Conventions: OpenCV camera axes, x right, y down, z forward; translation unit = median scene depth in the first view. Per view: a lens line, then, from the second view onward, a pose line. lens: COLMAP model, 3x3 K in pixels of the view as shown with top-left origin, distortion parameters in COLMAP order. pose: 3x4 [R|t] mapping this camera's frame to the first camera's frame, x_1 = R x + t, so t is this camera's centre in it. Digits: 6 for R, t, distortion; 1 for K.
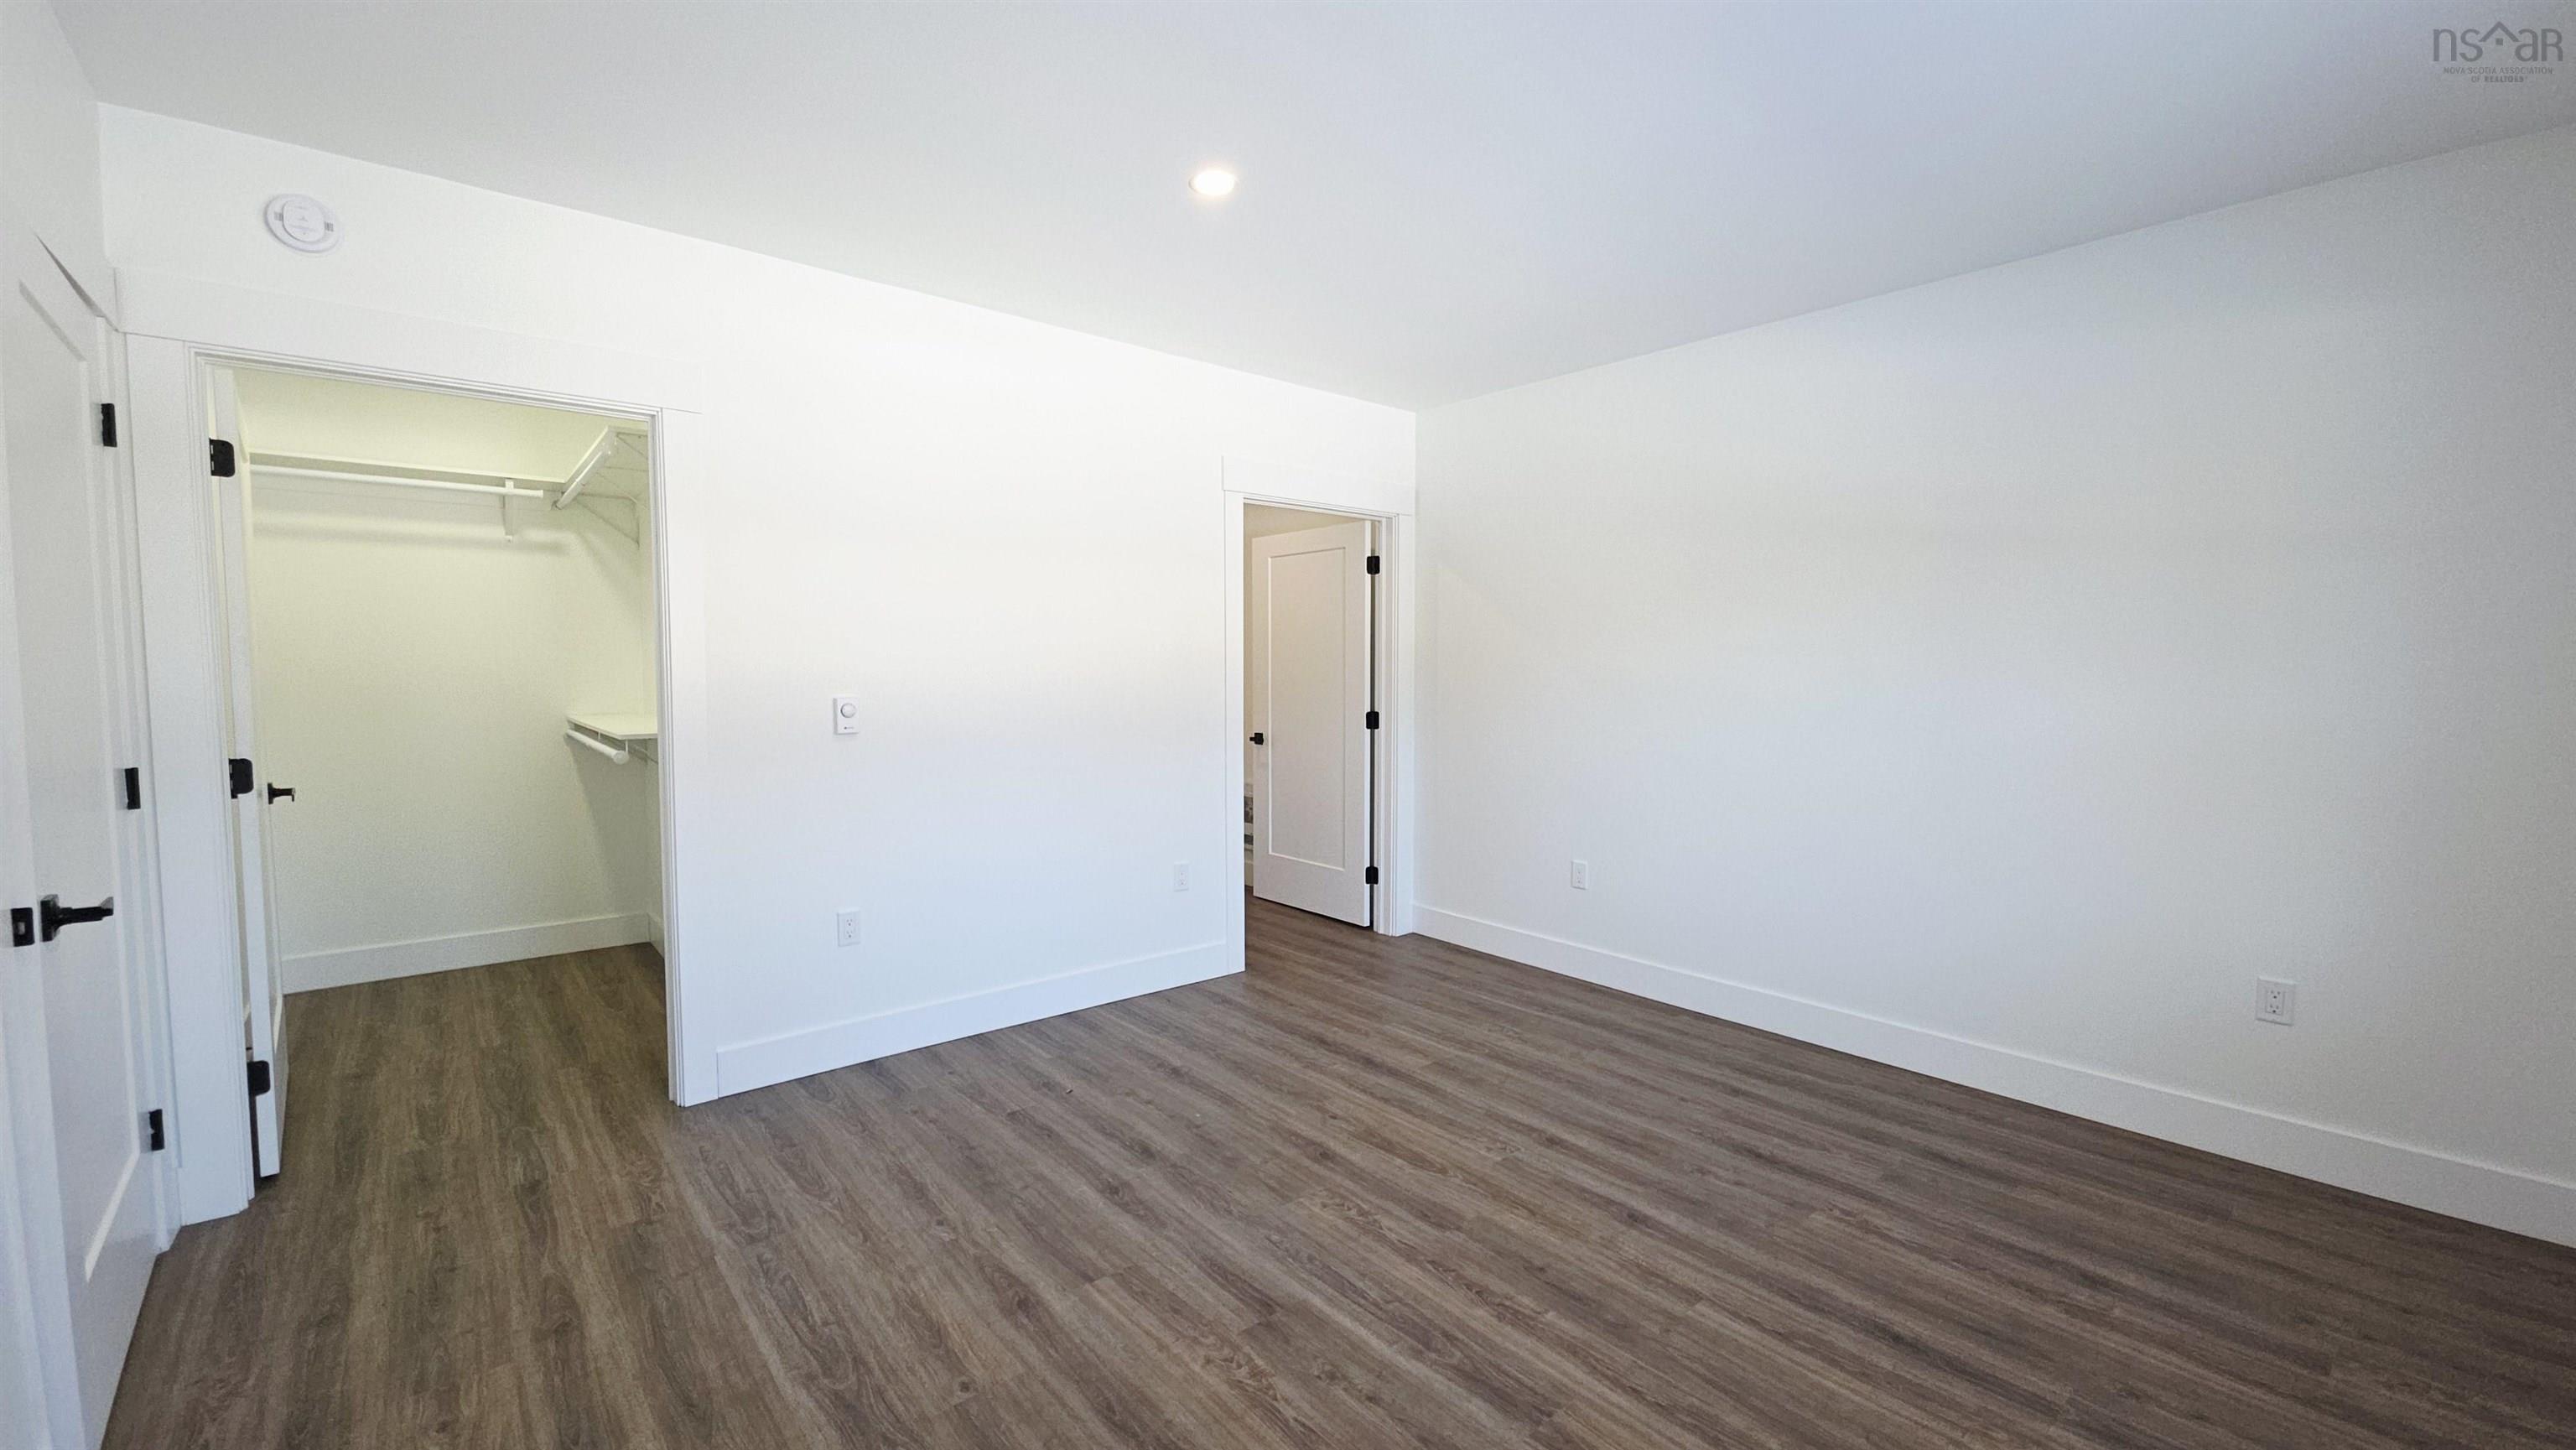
lens RADIAL K [[1016.4, 0, 1291.9], [0, 1016.4, 729.0], [0, 0, 1]] dist [0.002644, -0.004224]
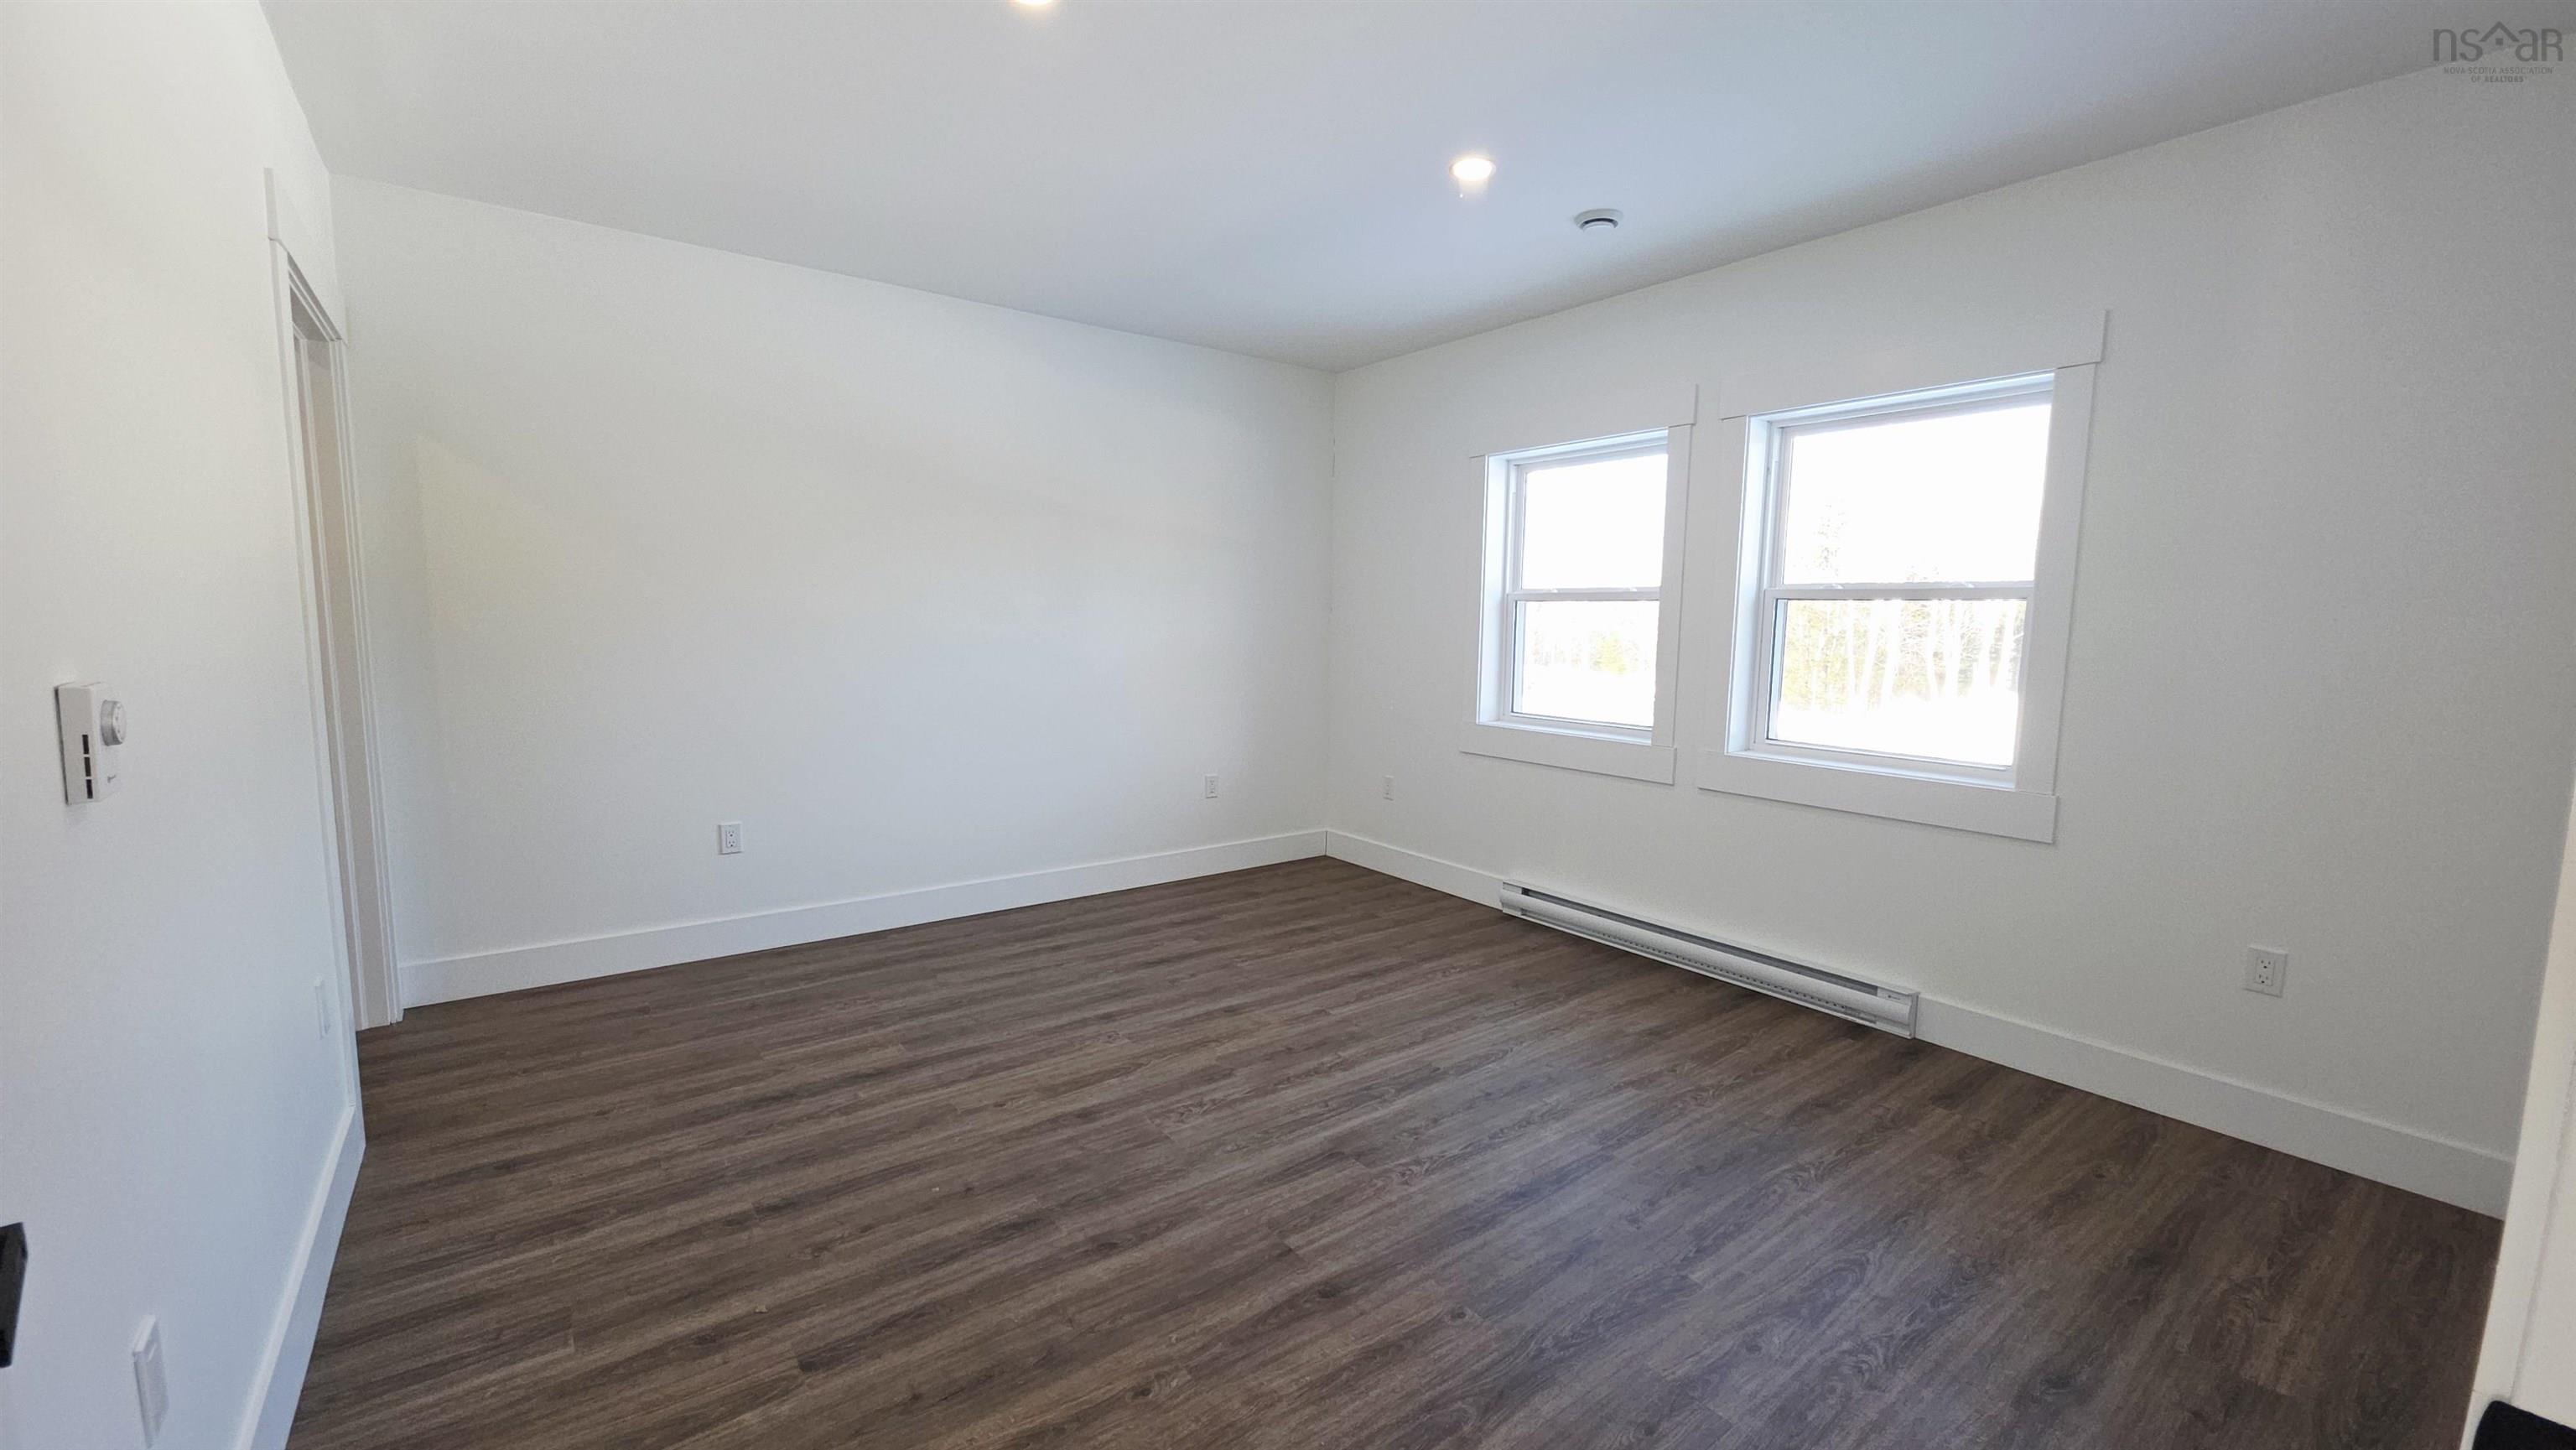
lens RADIAL K [[1016.4, 0, 1291.9], [0, 1016.4, 729.0], [0, 0, 1]] dist [0.002644, -0.004224]
pose [[0.056912, -0.116510, 0.991558, -0.764775], [0.048659, 0.992311, 0.113806, -0.035105], [-0.997193, 0.041772, 0.062143, 0.648587]]
